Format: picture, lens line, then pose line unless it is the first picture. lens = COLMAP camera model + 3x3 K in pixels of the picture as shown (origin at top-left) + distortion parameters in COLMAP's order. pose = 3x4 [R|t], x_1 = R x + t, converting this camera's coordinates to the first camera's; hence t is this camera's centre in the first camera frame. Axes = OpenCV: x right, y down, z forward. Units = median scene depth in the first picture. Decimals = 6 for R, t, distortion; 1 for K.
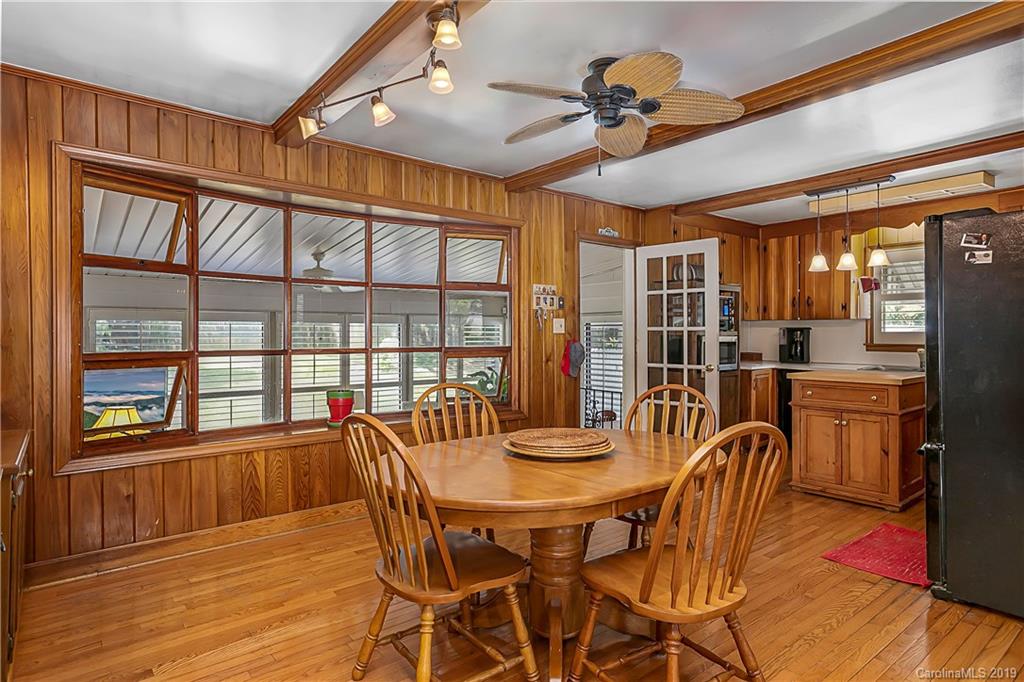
lens RADIAL K [[571.3, 0, 512.0], [0, 571.3, 341.0], [0, 0, 1]] dist [-0.000539, 0.000173]
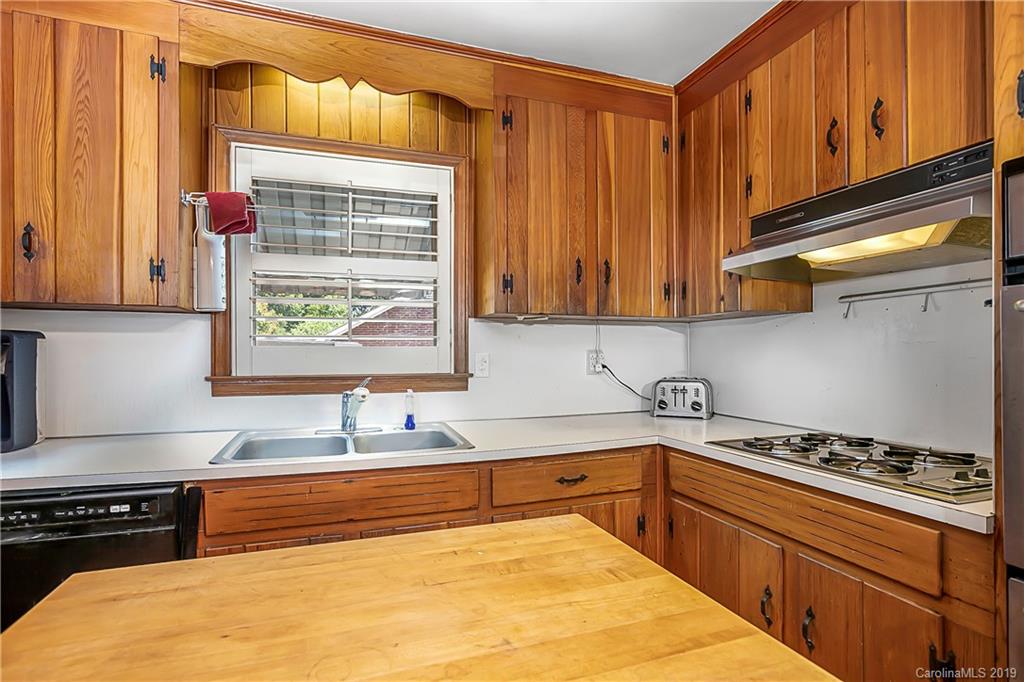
lens RADIAL K [[516.2, 0, 508.8], [0, 516.2, 351.3], [0, 0, 1]] dist [-0.002211, -0.000317]
pose [[0.351251, 0.001857, 0.936280, 0.367670], [0.016210, 0.999836, -0.008064, -0.006237], [-0.936141, 0.018009, 0.351163, 0.696217]]
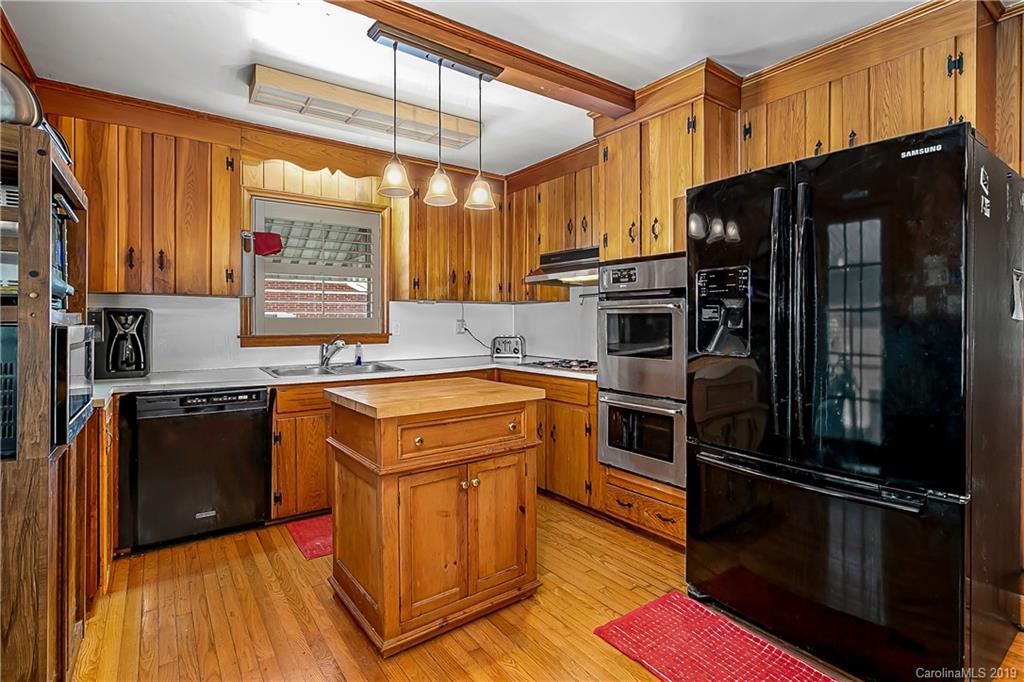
lens RADIAL K [[492.8, 0, 510.7], [0, 492.8, 323.8], [0, 0, 1]] dist [-0.024294, 0.000368]
pose [[0.052806, -0.007745, 0.998575, 0.081459], [0.014066, 0.999876, 0.007011, -0.007958], [-0.998506, 0.013676, 0.052908, 0.670162]]
